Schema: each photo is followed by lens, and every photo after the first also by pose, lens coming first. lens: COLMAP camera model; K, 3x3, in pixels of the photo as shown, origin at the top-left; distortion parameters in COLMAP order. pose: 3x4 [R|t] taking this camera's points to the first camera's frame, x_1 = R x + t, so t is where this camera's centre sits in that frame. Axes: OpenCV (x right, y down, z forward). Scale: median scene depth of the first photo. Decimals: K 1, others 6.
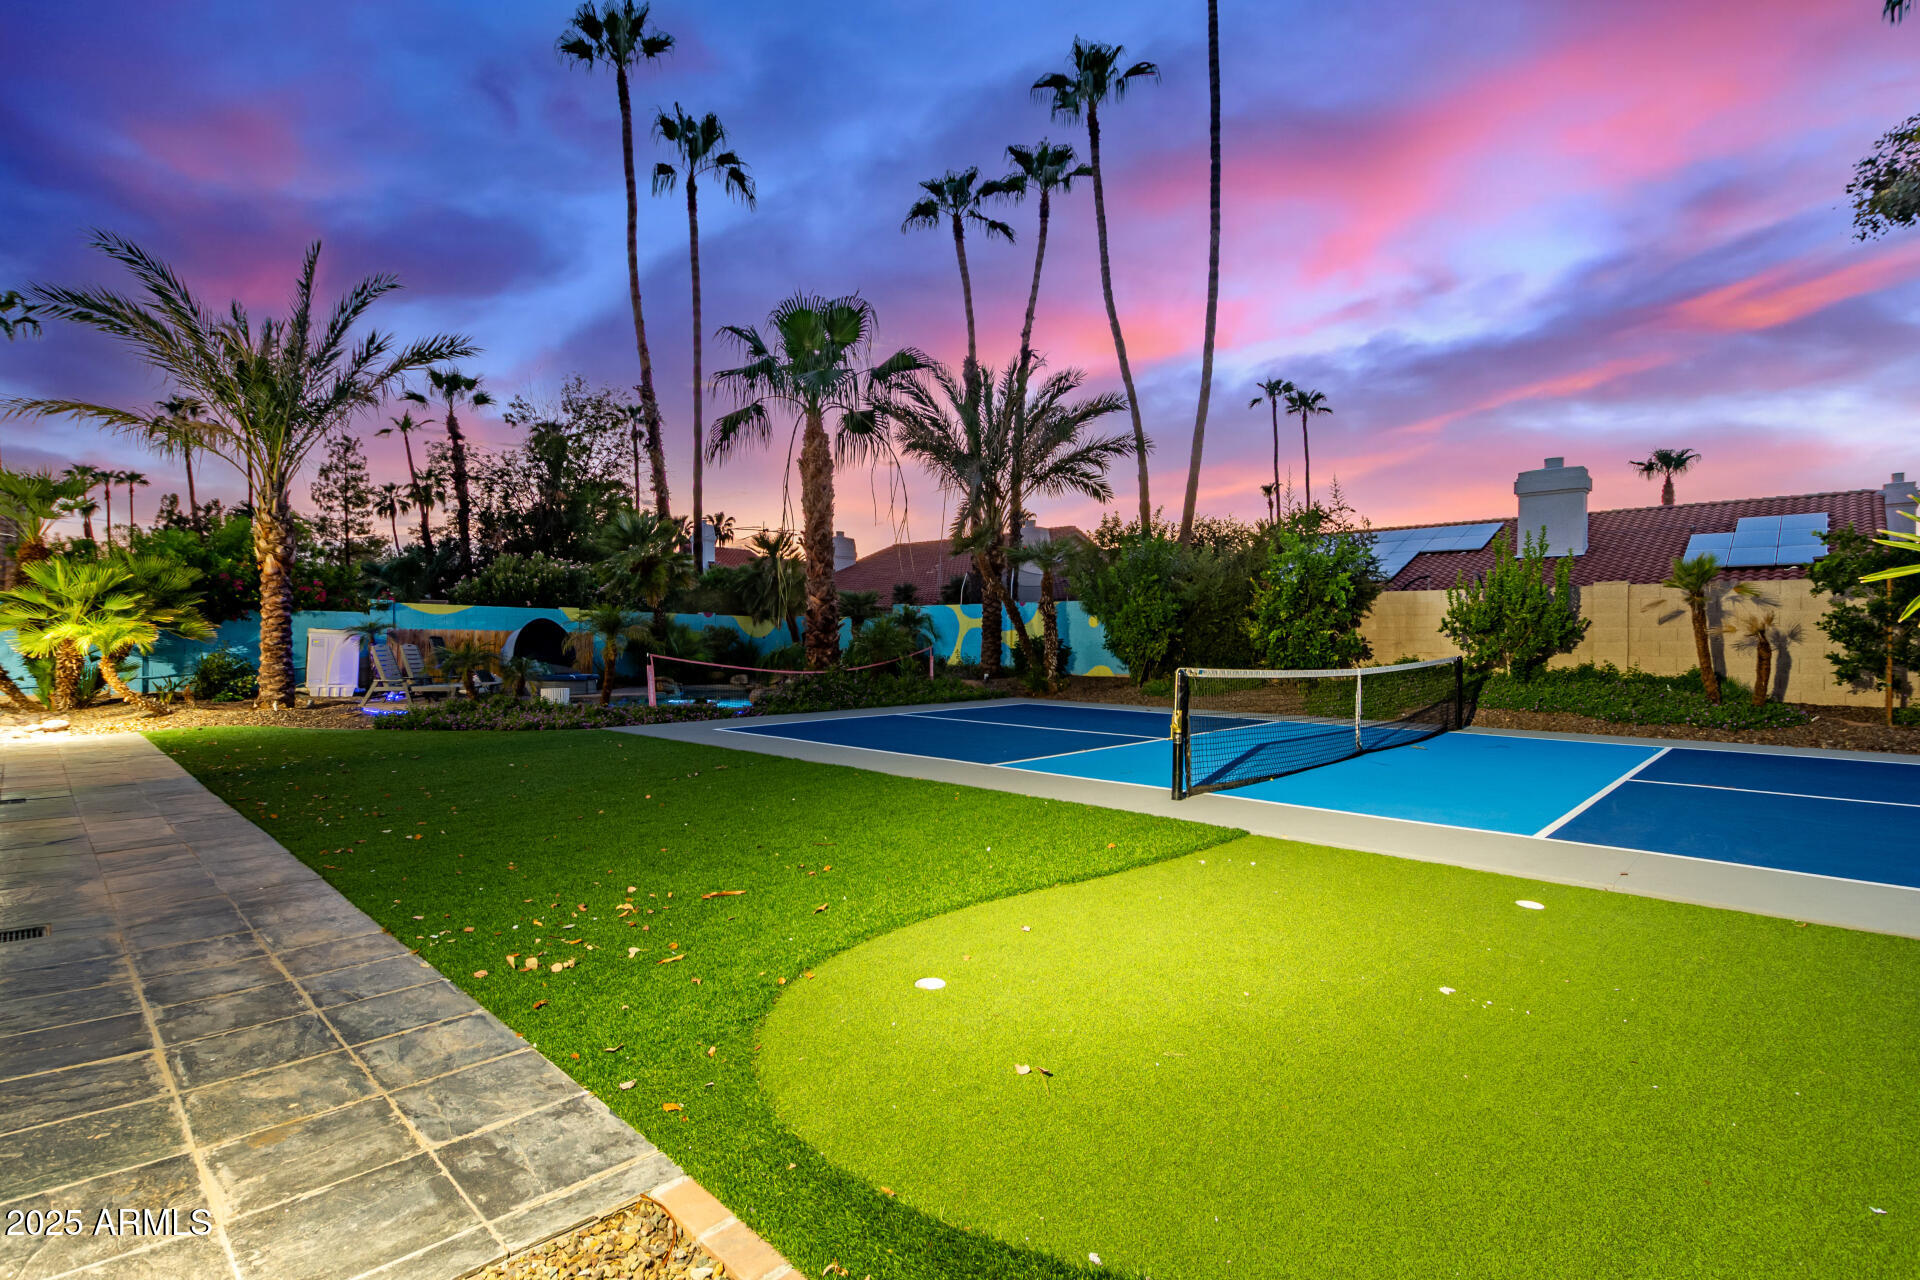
lens RADIAL K [[939.1, 0, 974.3], [0, 939.1, 638.6], [0, 0, 1]] dist [0.005637, -0.000996]
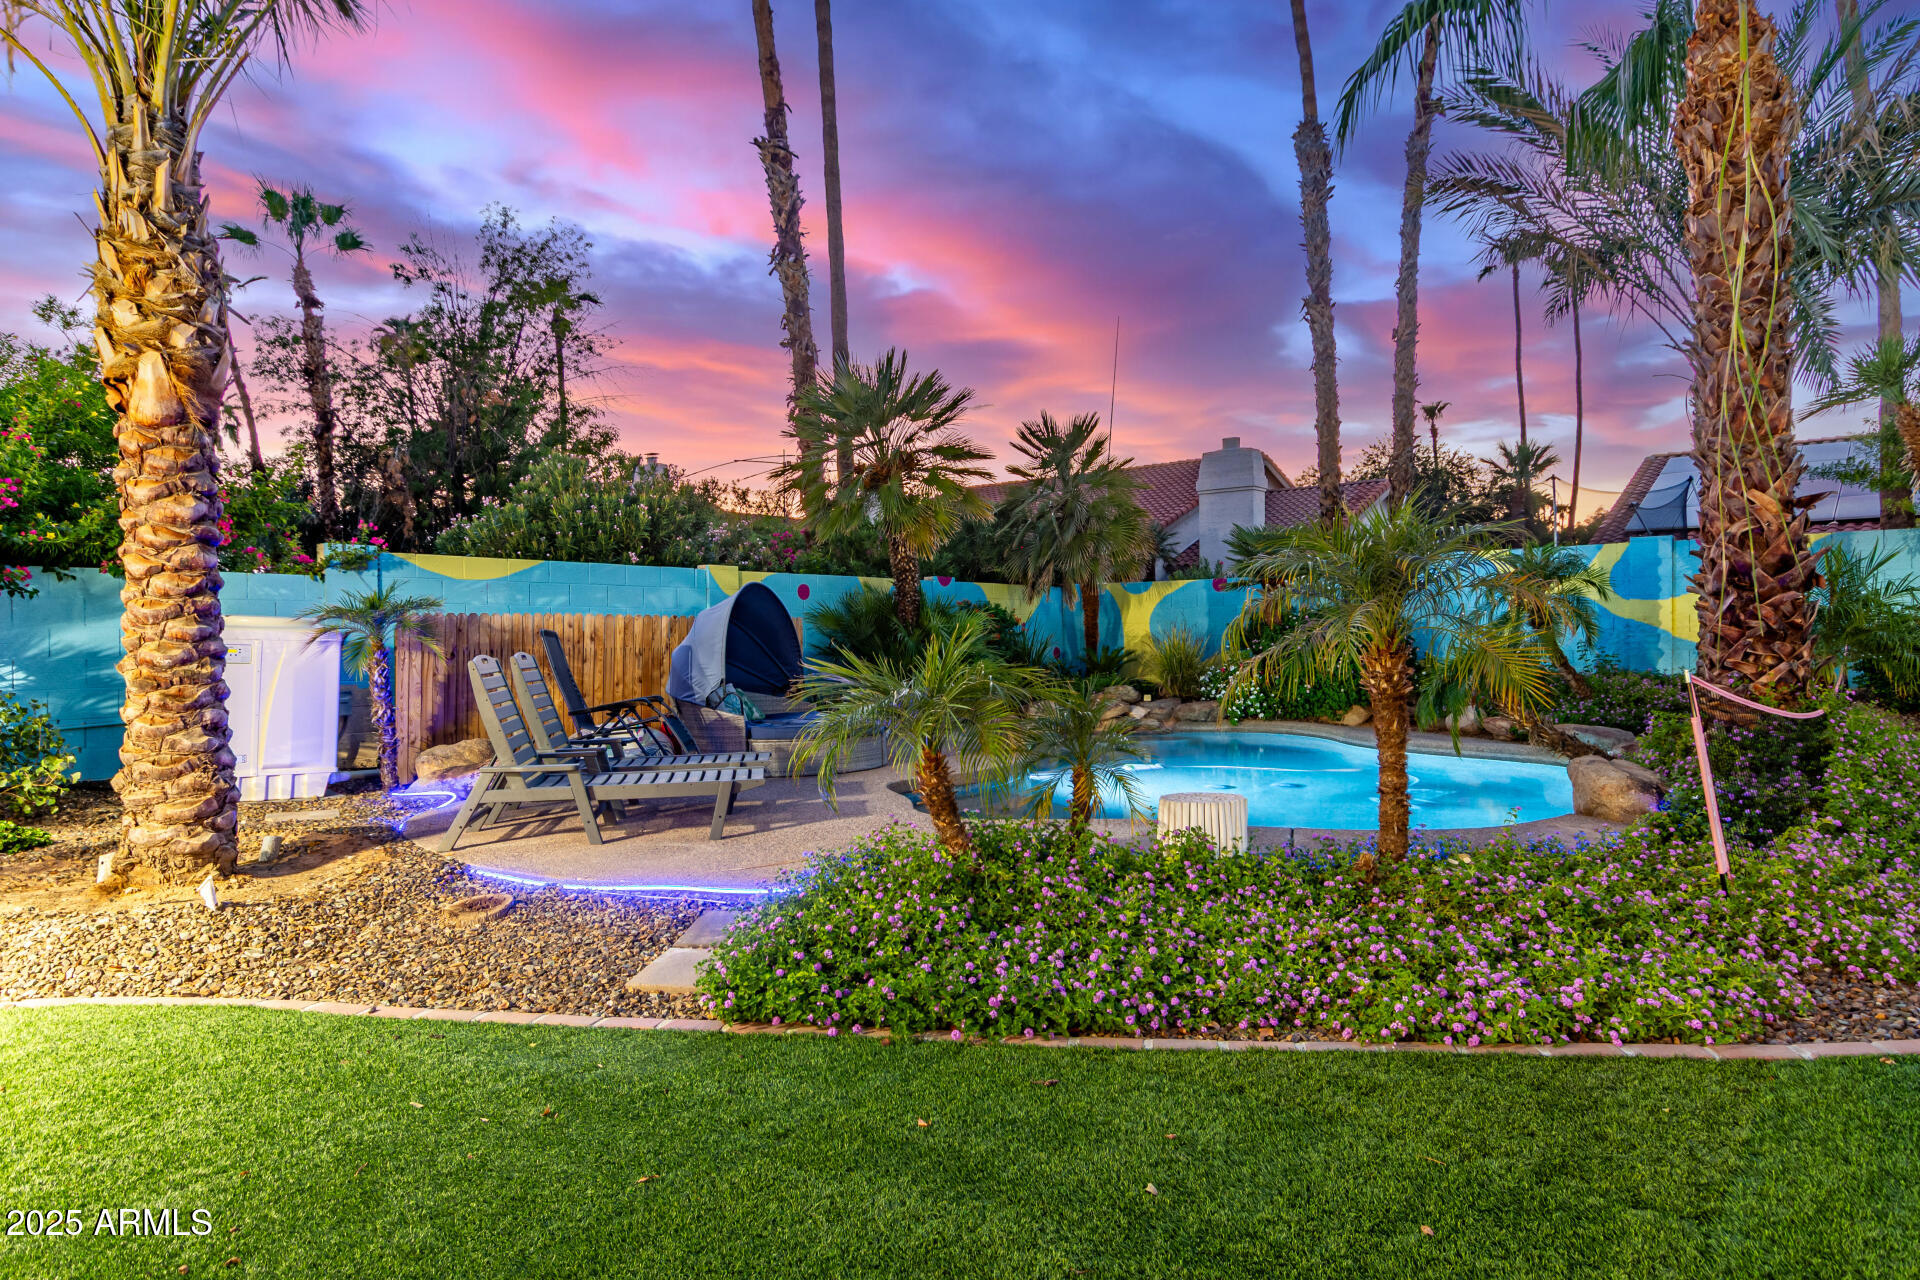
lens RADIAL K [[1176.7, 0, 957.0], [0, 1176.7, 634.1], [0, 0, 1]] dist [0.003105, 0.001379]
pose [[0.997796, -0.019969, 0.063286, -0.341737], [0.019729, 0.999796, 0.004410, 0.000316], [-0.063362, -0.003152, 0.997986, 0.404593]]
